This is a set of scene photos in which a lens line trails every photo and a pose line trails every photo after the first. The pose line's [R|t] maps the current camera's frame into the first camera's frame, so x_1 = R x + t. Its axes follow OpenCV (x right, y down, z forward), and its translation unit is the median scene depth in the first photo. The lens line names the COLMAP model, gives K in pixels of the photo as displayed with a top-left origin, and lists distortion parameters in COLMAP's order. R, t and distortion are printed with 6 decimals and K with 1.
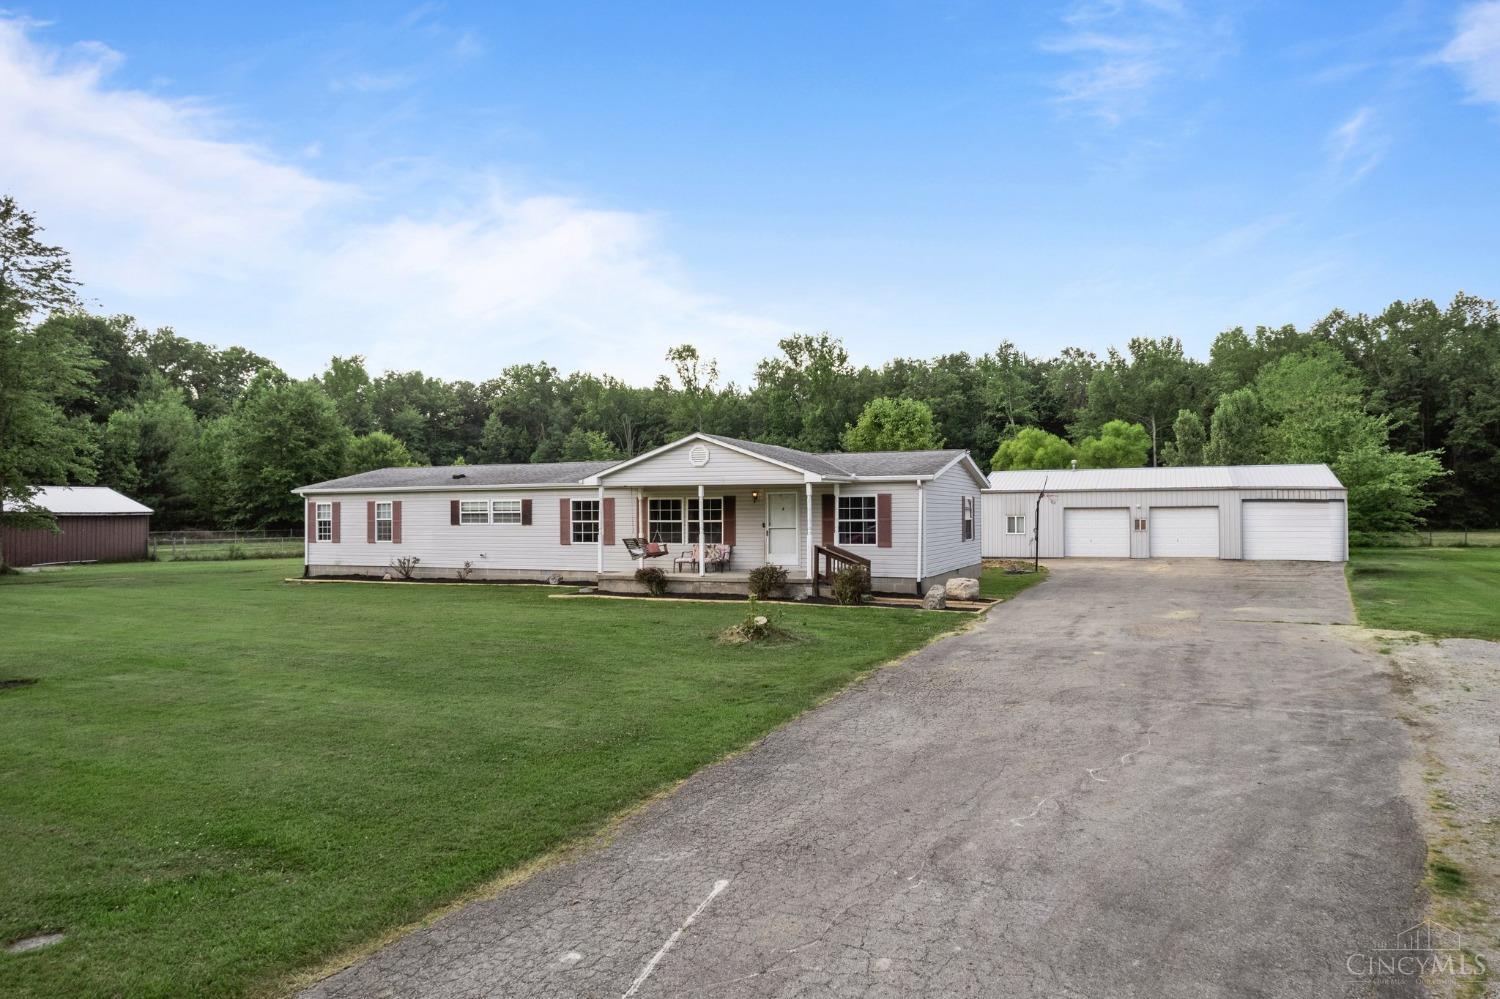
lens RADIAL K [[959.4, 0, 755.9], [0, 959.4, 499.5], [0, 0, 1]] dist [-0.062397, 0.049916]
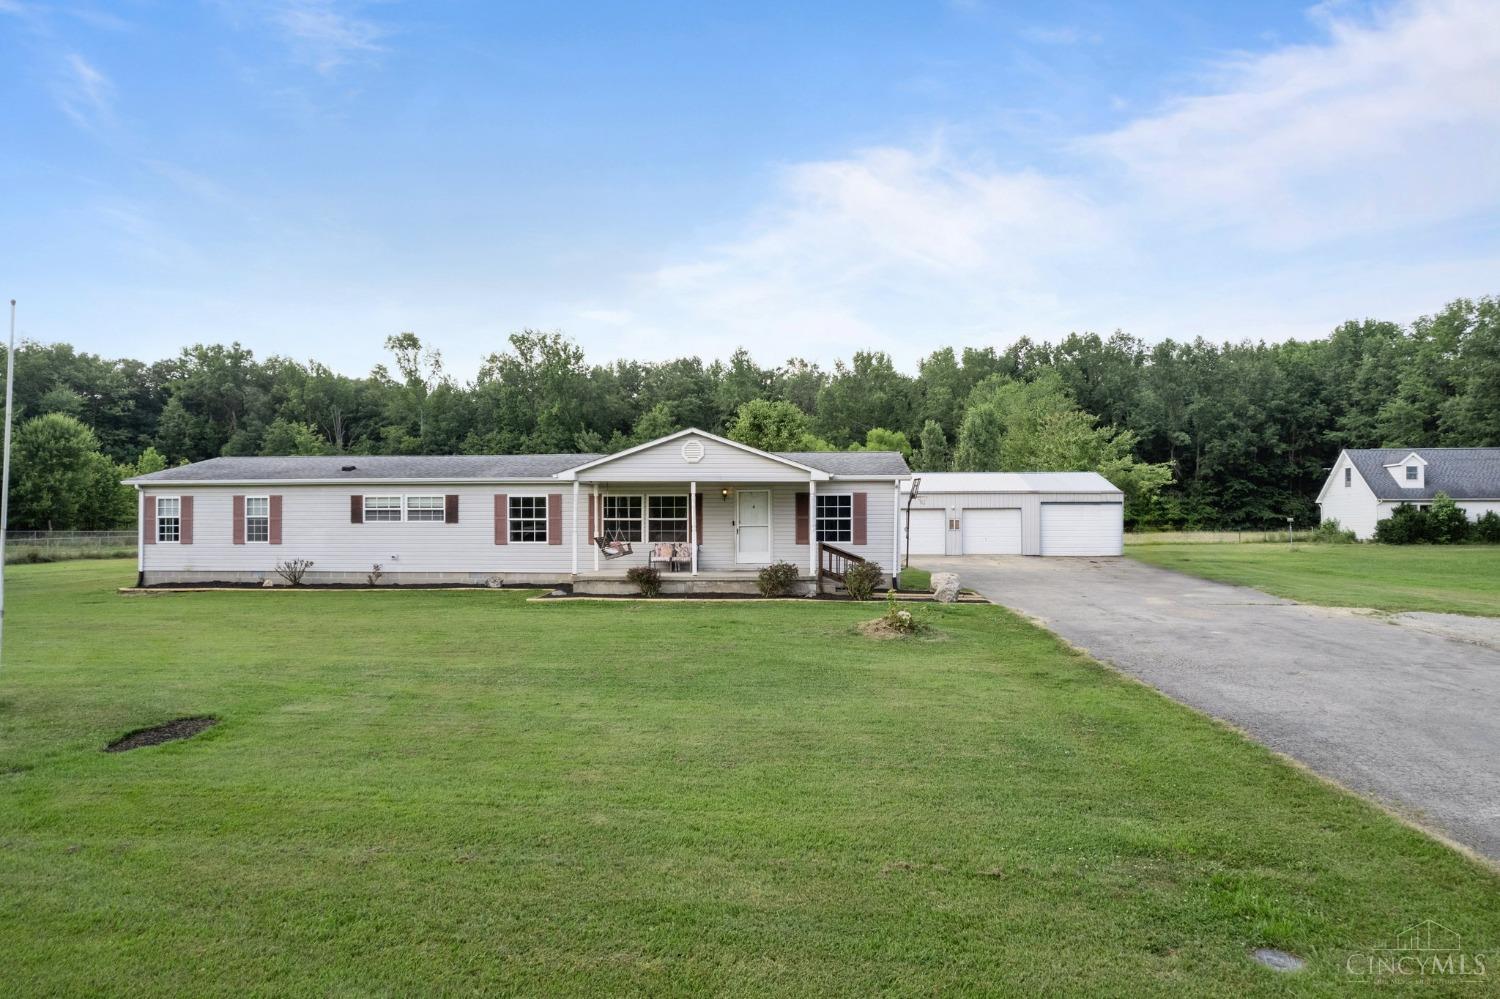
lens RADIAL K [[959.4, 0, 751.5], [0, 959.4, 490.3], [0, 0, 1]] dist [-0.062397, 0.049916]
pose [[0.947780, 0.011892, 0.318702, -0.160886], [-0.008429, 0.999890, -0.012242, 0.002571], [-0.318812, 0.008917, 0.947776, 0.029561]]
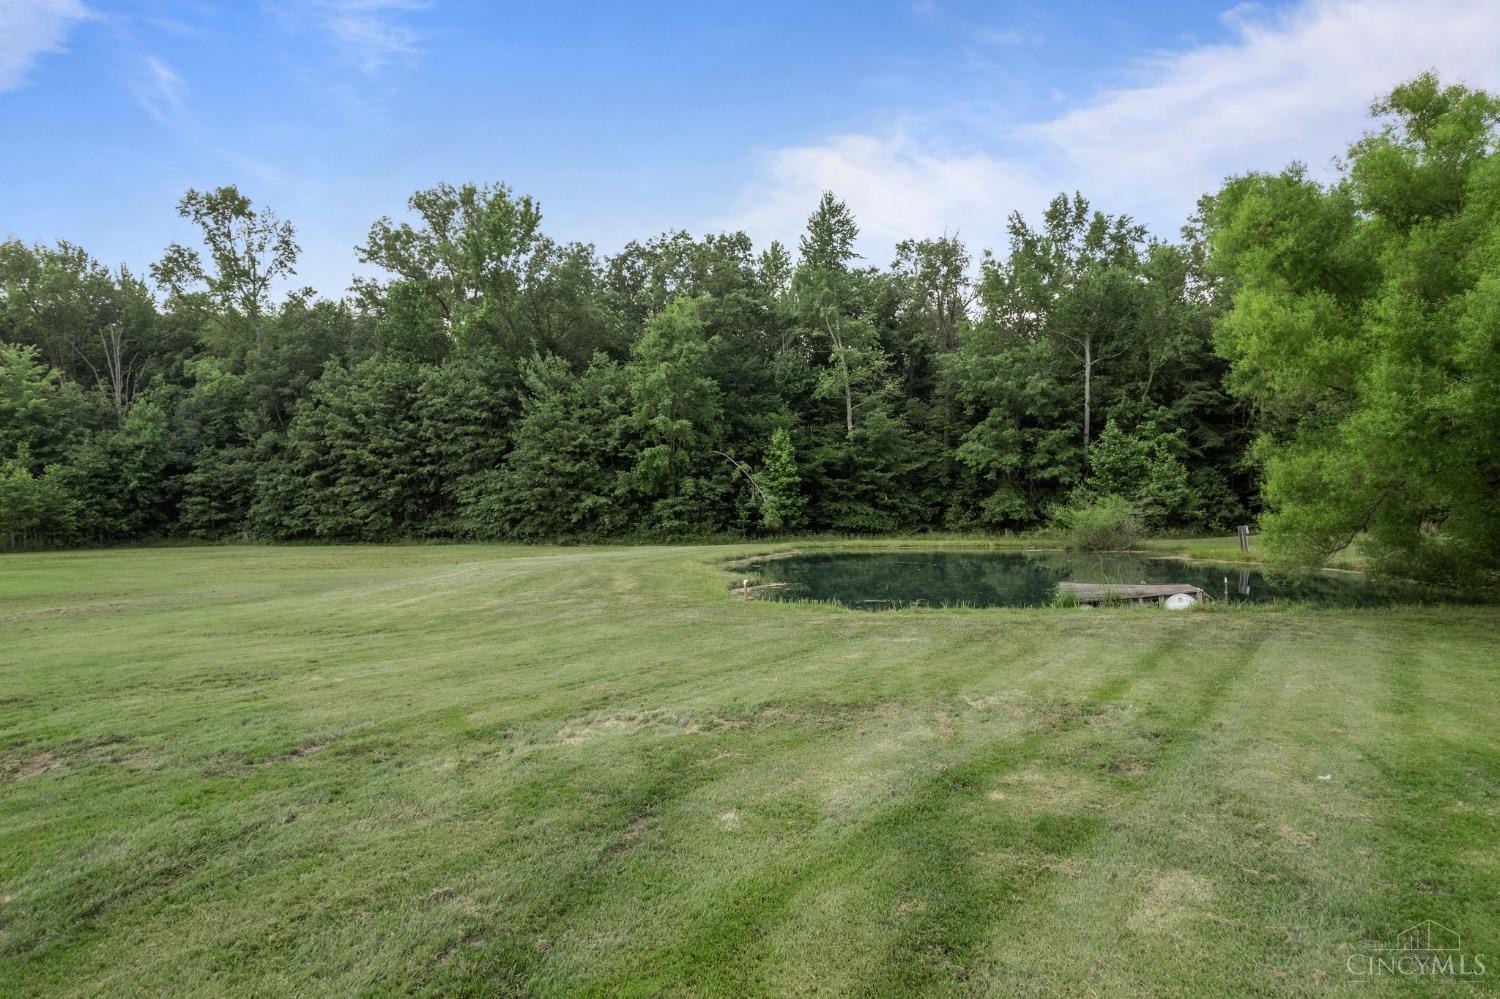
lens RADIAL K [[959.4, 0, 769.6], [0, 959.4, 485.4], [0, 0, 1]] dist [-0.062397, 0.049916]
pose [[0.947038, 0.006700, 0.321052, 0.144824], [-0.001442, 0.999861, -0.016613, 0.028650], [-0.321118, 0.015270, 0.946916, 1.376379]]
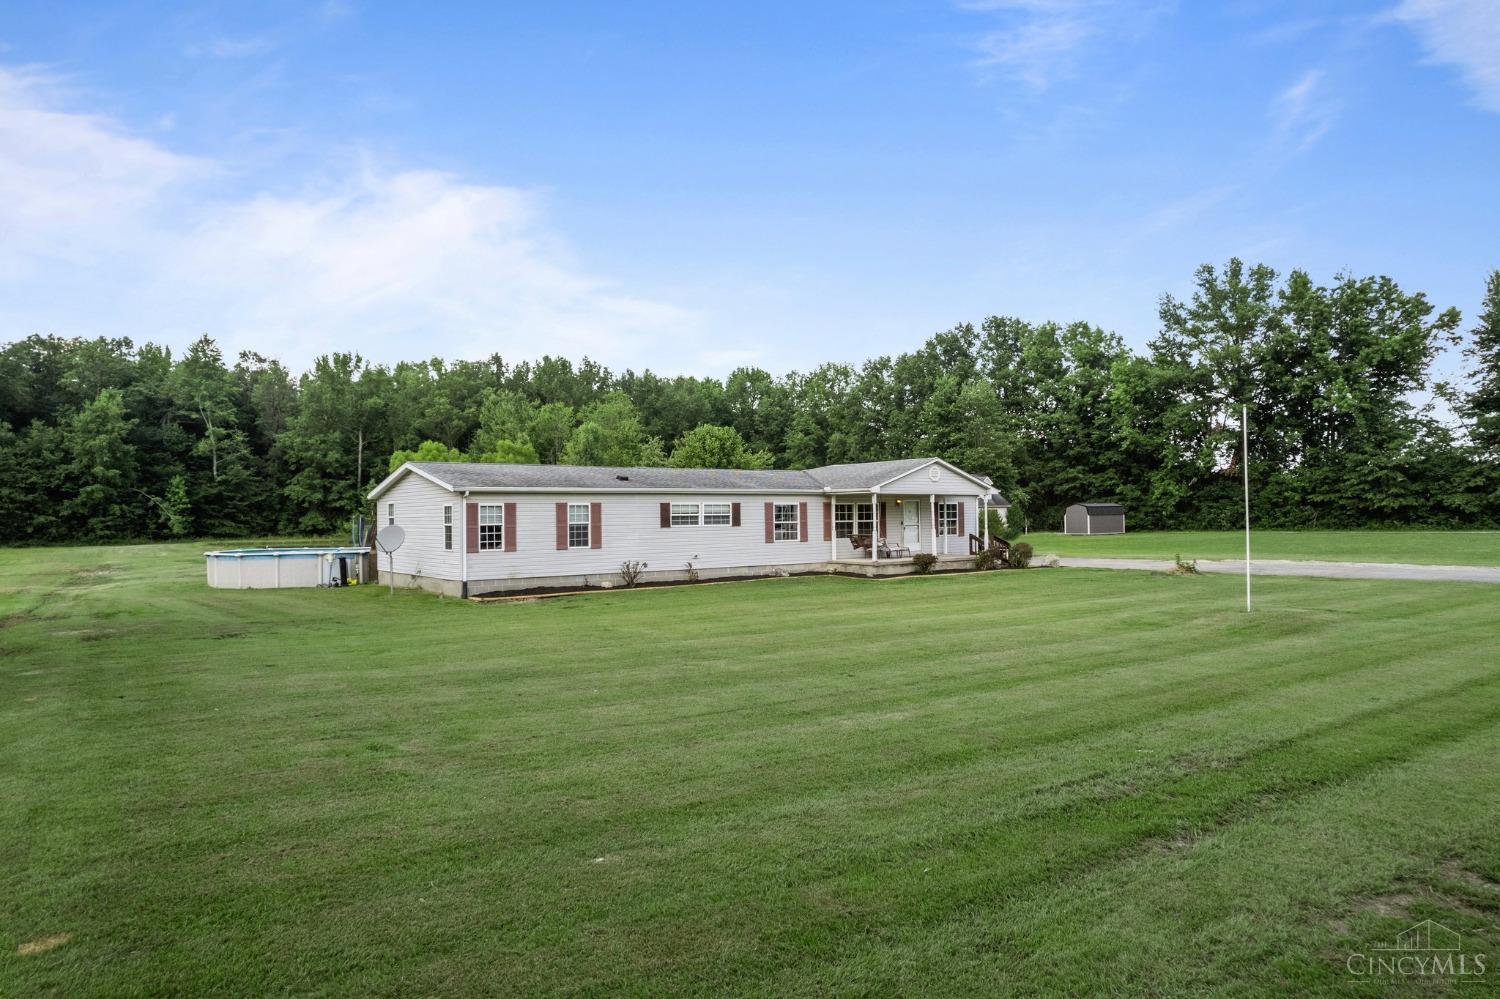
lens RADIAL K [[959.4, 0, 737.8], [0, 959.4, 500.3], [0, 0, 1]] dist [-0.062397, 0.049916]
pose [[0.506070, 0.014485, 0.862371, -0.738296], [-0.004955, 0.999891, -0.013887, 0.007621], [-0.862478, 0.002754, 0.506086, 0.273592]]
